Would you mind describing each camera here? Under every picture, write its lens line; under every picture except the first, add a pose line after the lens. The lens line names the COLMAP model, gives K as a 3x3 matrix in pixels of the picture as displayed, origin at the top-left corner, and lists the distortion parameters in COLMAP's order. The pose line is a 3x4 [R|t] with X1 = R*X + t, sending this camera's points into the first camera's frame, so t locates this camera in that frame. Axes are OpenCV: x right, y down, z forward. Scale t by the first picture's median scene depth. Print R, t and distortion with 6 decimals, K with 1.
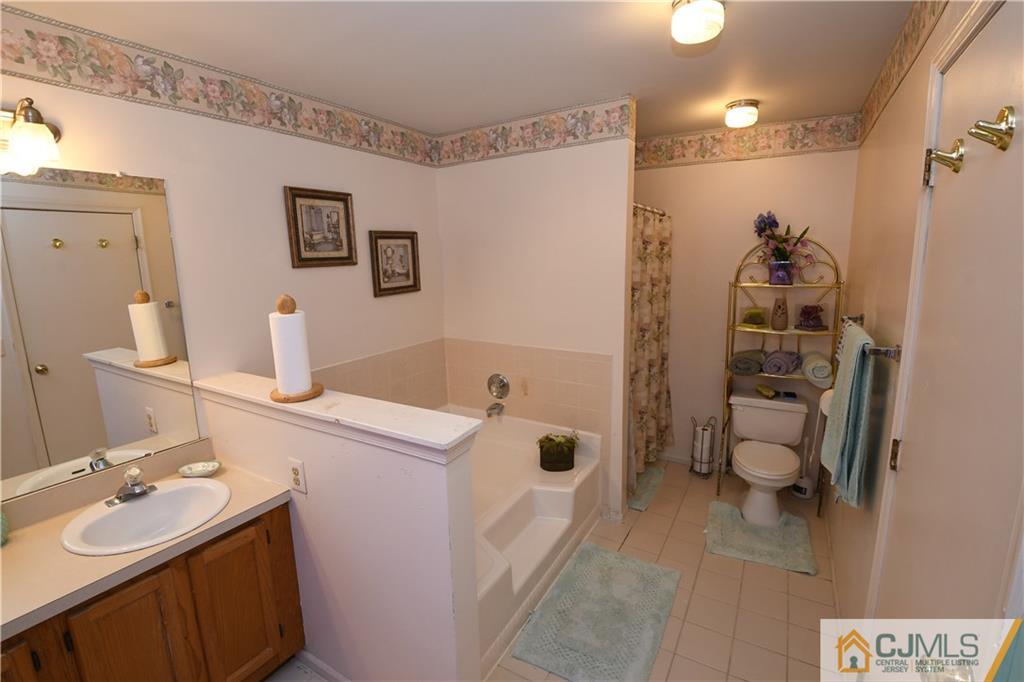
lens RADIAL K [[455.1, 0, 513.5], [0, 455.1, 333.0], [0, 0, 1]] dist [0.001029, -0.015879]
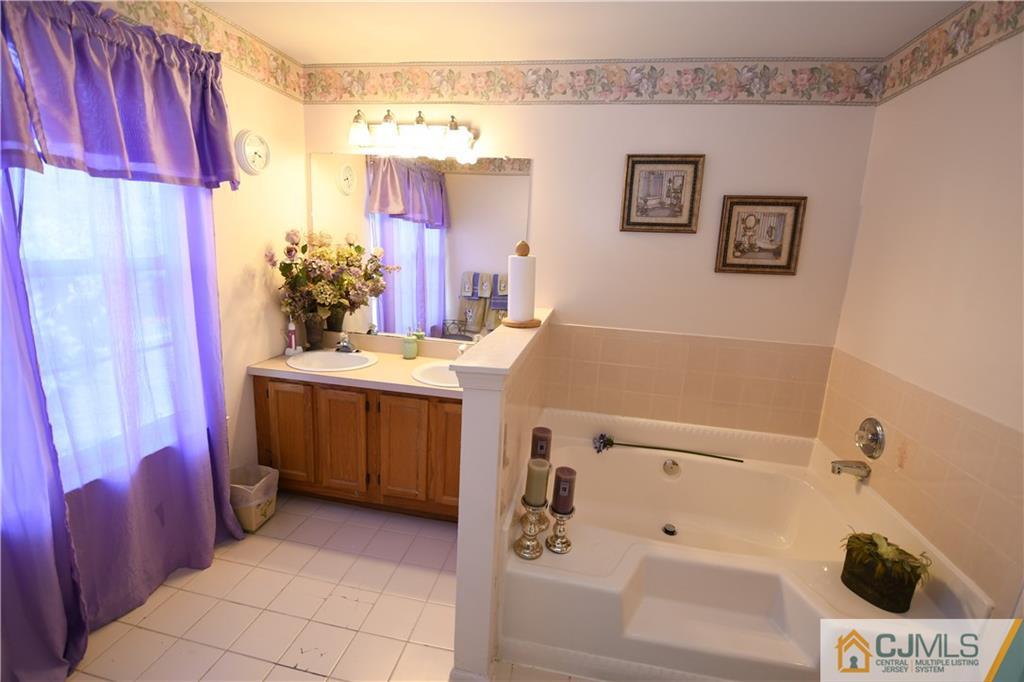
lens RADIAL K [[455.1, 0, 509.8], [0, 455.1, 333.9], [0, 0, 1]] dist [0.001029, -0.015879]
pose [[0.336668, 0.223632, -0.914682, 0.396114], [-0.215536, 0.963901, 0.156333, -0.014848], [0.916624, 0.144514, 0.372715, 0.321580]]
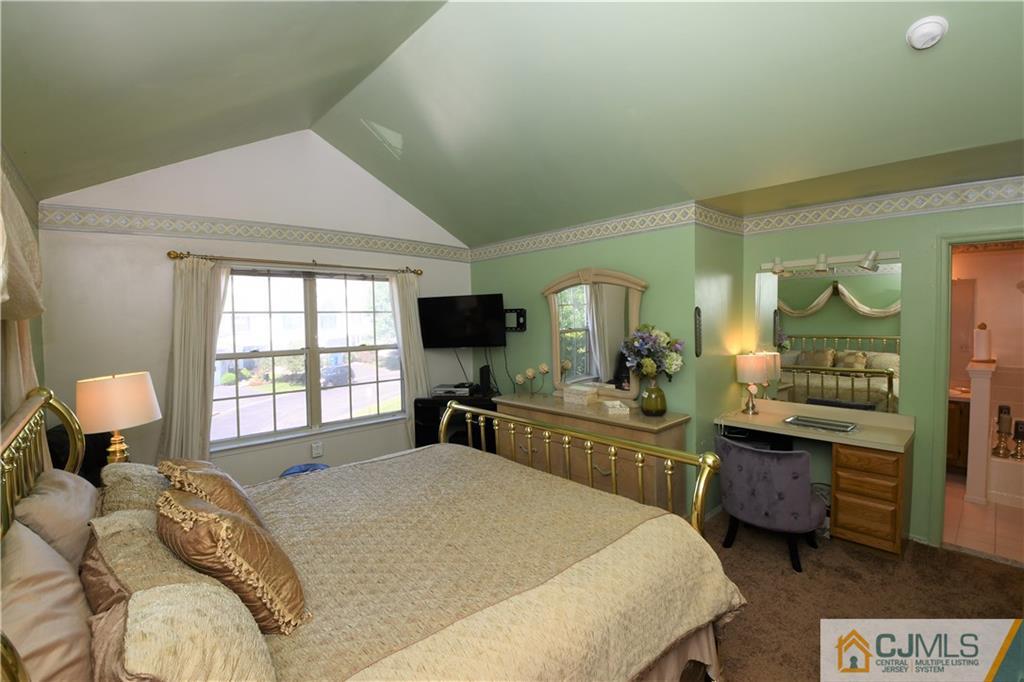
lens RADIAL K [[455.1, 0, 515.3], [0, 455.1, 335.5], [0, 0, 1]] dist [0.001029, -0.015879]
pose [[-0.276486, 0.070982, -0.958393, 1.682768], [-0.147682, 0.982285, 0.115356, 0.059187], [0.949603, 0.173432, -0.261105, -0.564369]]
